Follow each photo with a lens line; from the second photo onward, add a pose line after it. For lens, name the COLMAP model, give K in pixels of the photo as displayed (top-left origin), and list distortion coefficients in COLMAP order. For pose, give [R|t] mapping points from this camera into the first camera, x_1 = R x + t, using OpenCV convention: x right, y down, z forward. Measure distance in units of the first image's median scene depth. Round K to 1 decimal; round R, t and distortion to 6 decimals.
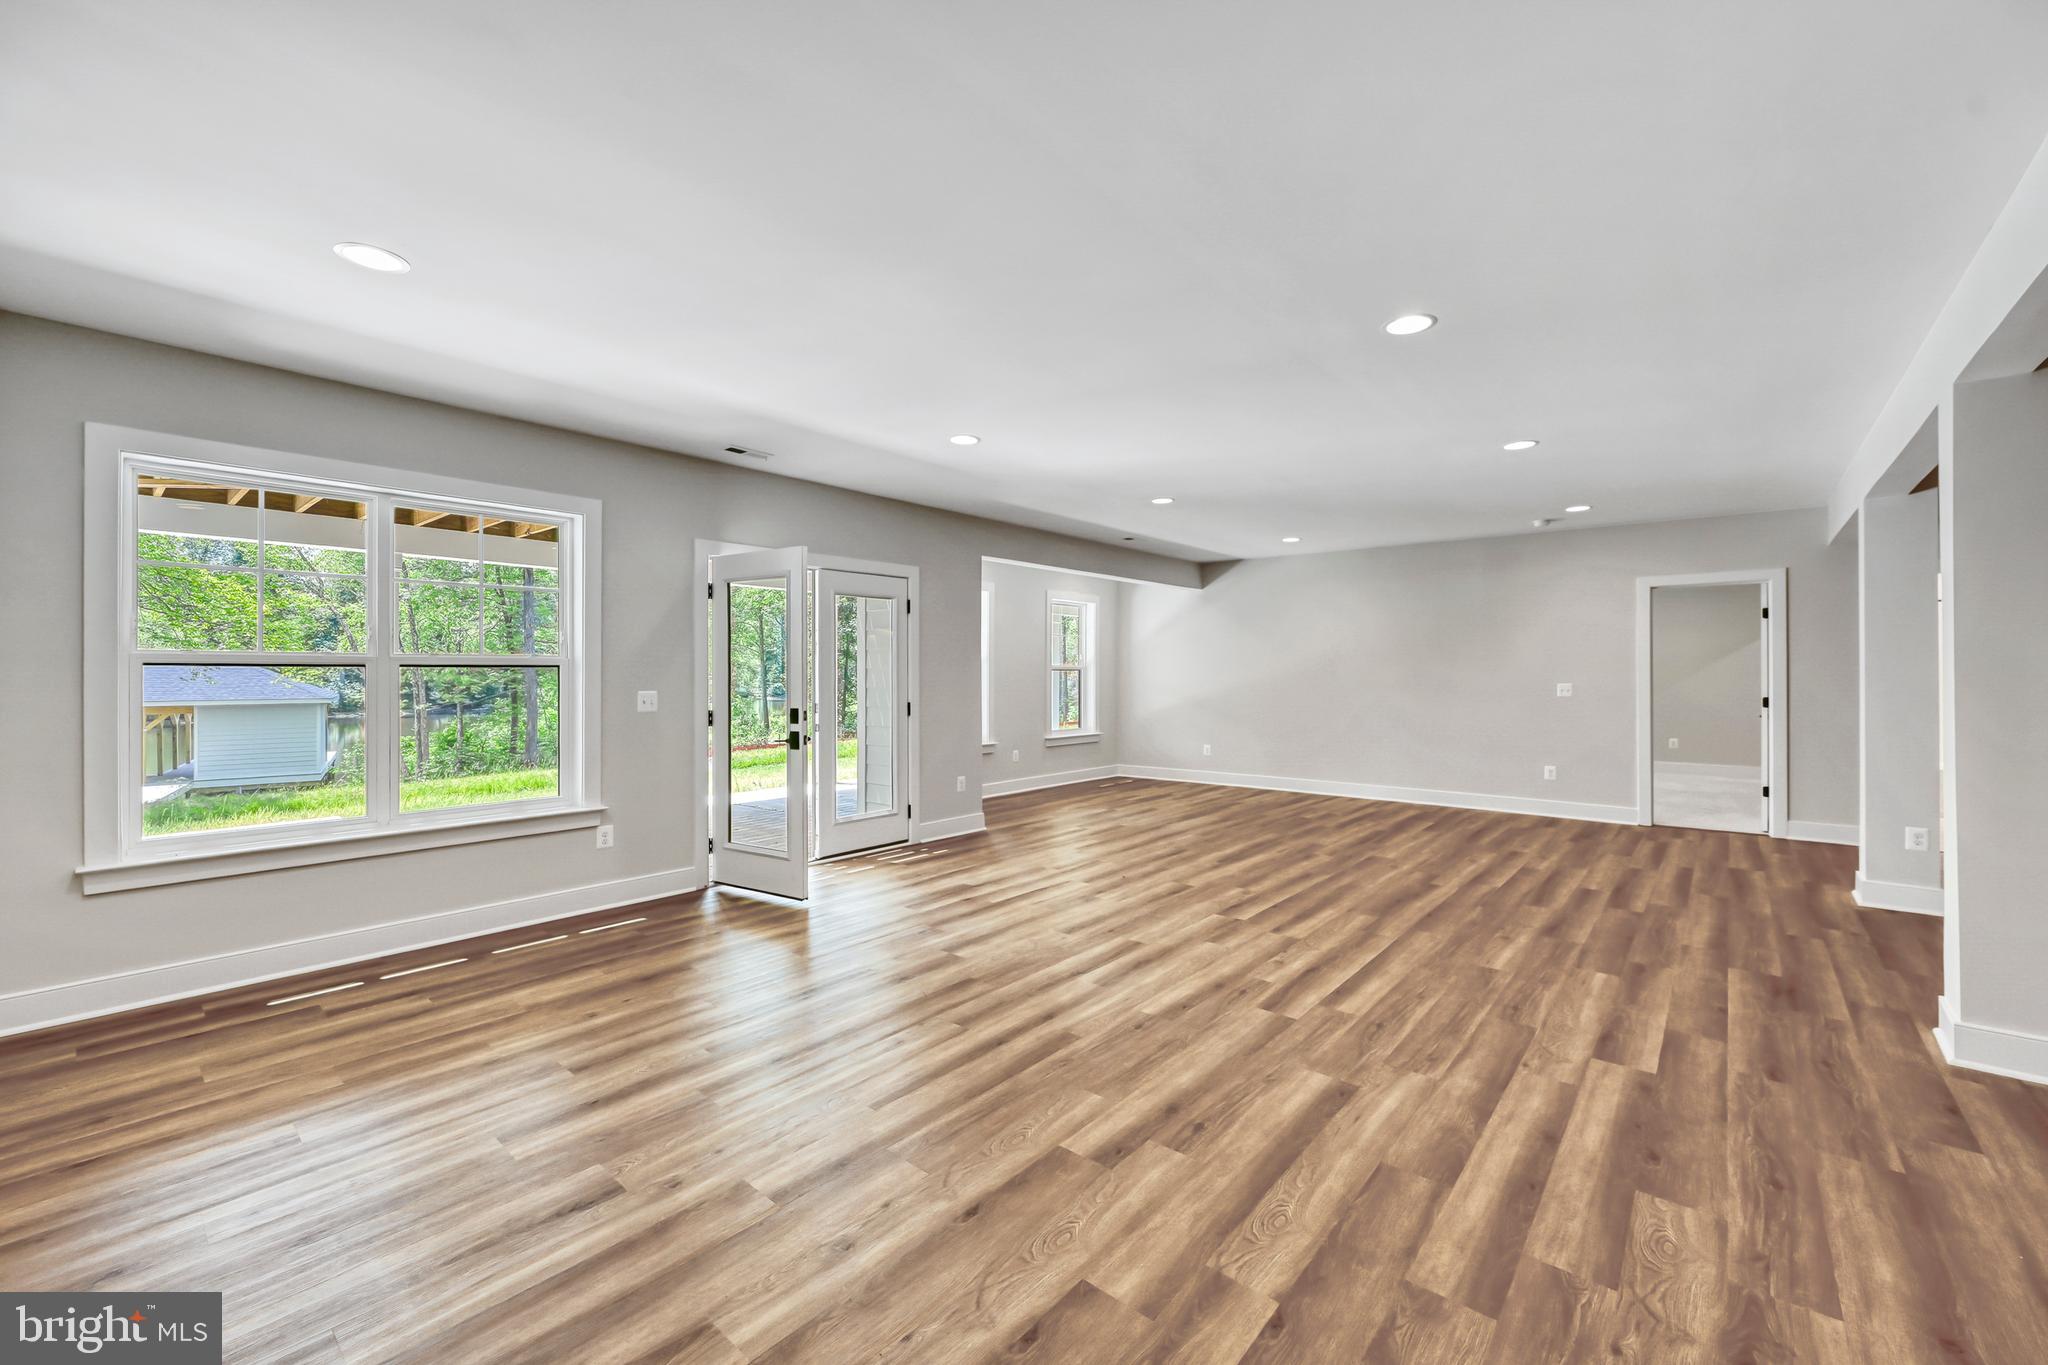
lens RADIAL K [[821.4, 0, 1023.7], [0, 821.4, 676.5], [0, 0, 1]] dist [-0.001164, 0.002255]
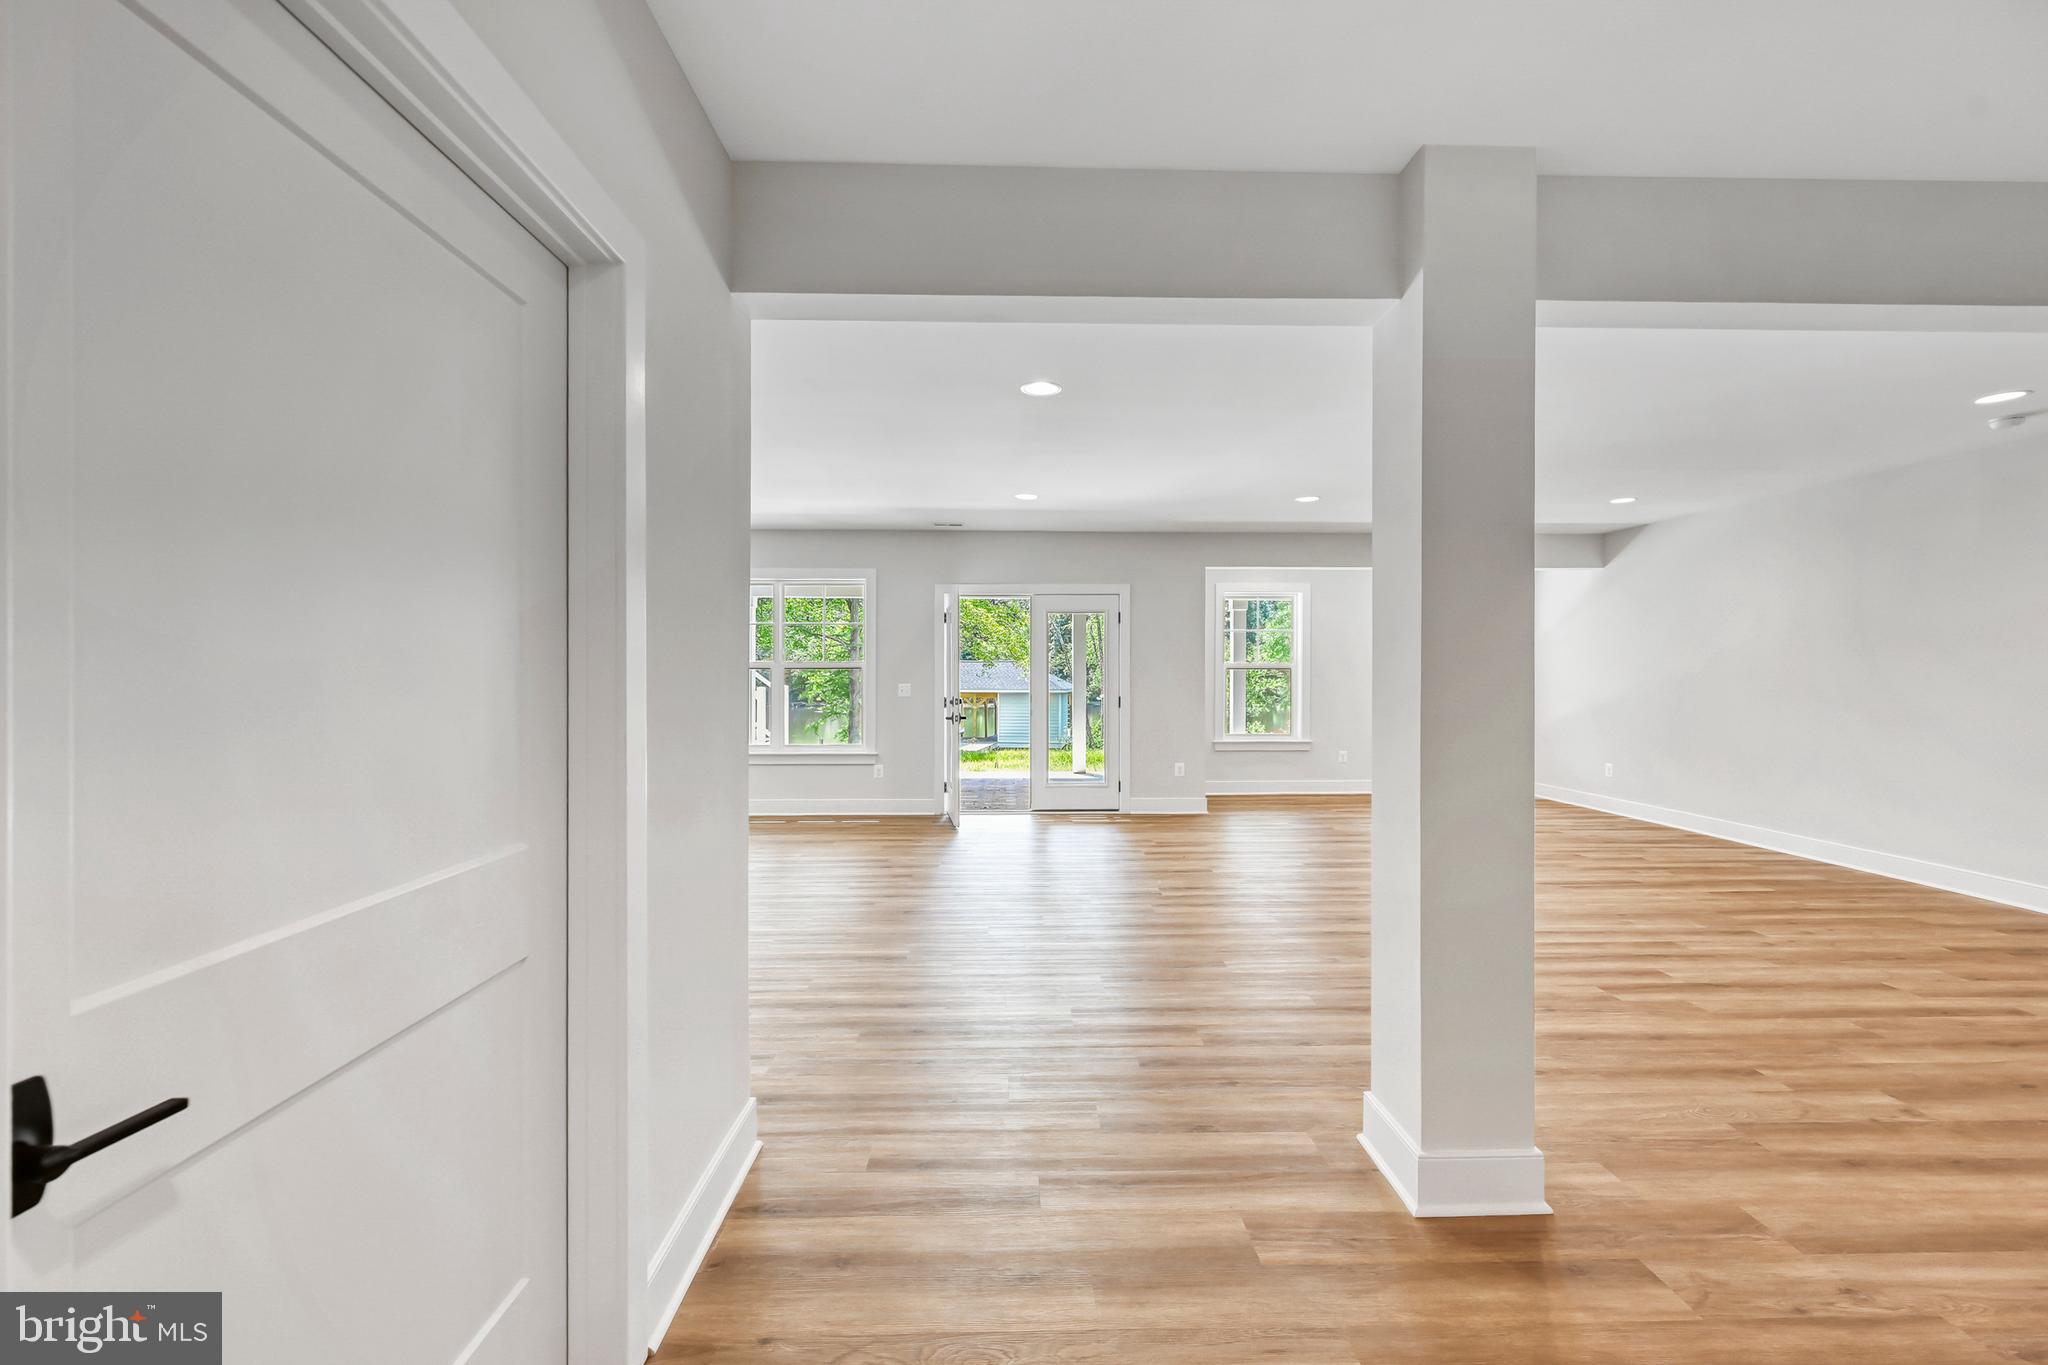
lens RADIAL K [[821.4, 0, 1027.4], [0, 821.4, 677.8], [0, 0, 1]] dist [-0.001164, 0.002255]
pose [[0.672409, 0.005905, -0.740156, 1.008275], [-0.003735, 0.999983, 0.004585, -0.002361], [0.740170, -0.000318, 0.672419, 0.119171]]
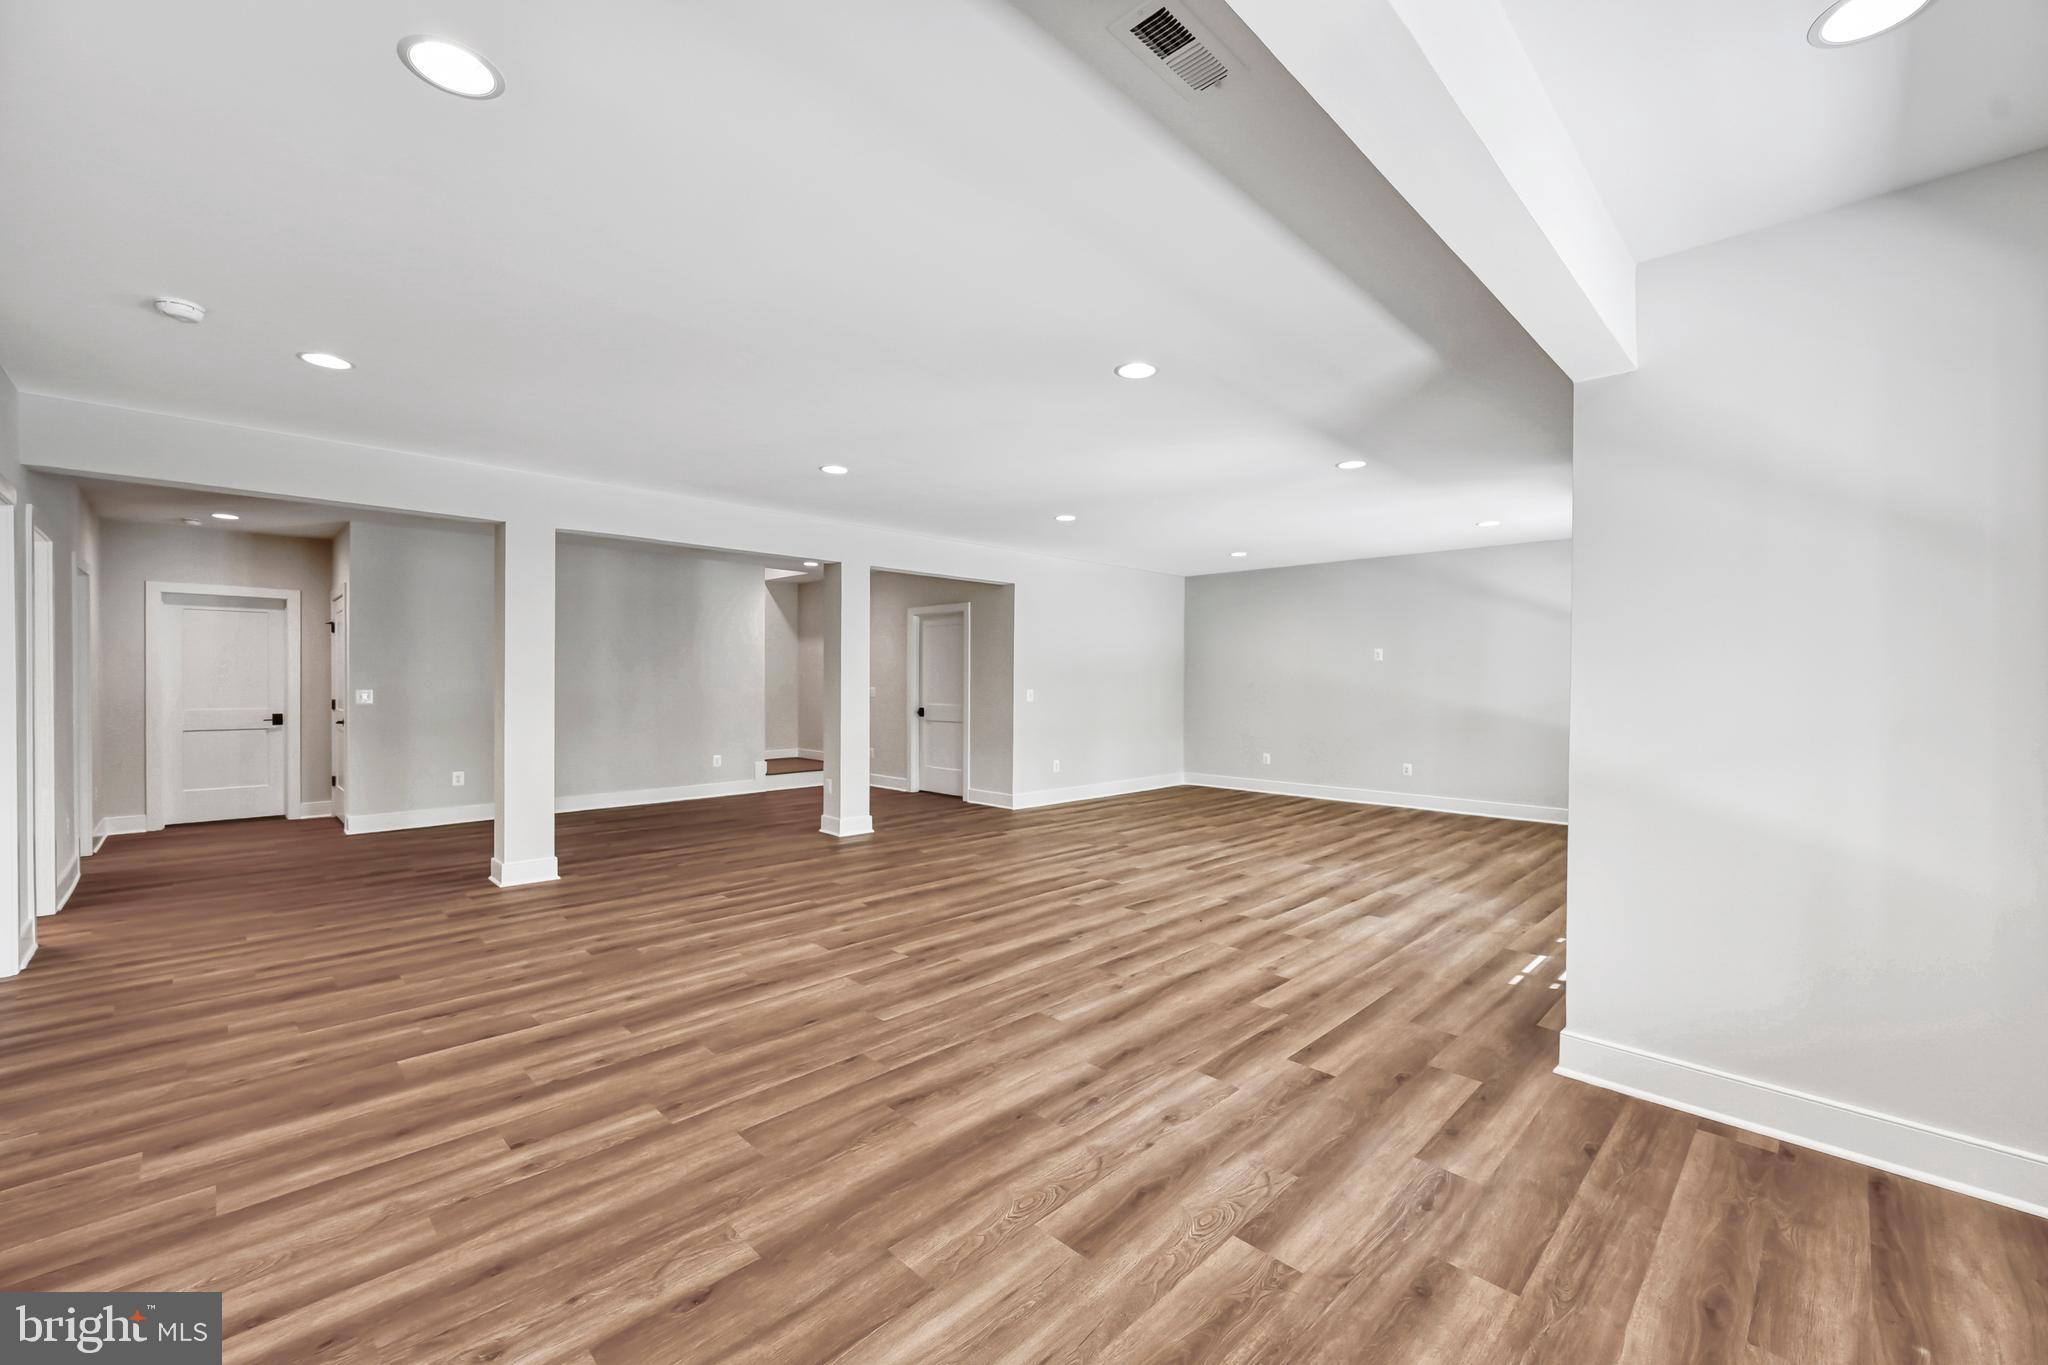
lens RADIAL K [[821.4, 0, 1027.3], [0, 821.4, 676.1], [0, 0, 1]] dist [-0.001164, 0.002255]
pose [[-0.996980, -0.004406, 0.077539, 0.297020], [-0.004183, 0.999987, 0.003027, -0.014218], [-0.077552, 0.002694, -0.996985, 2.343031]]
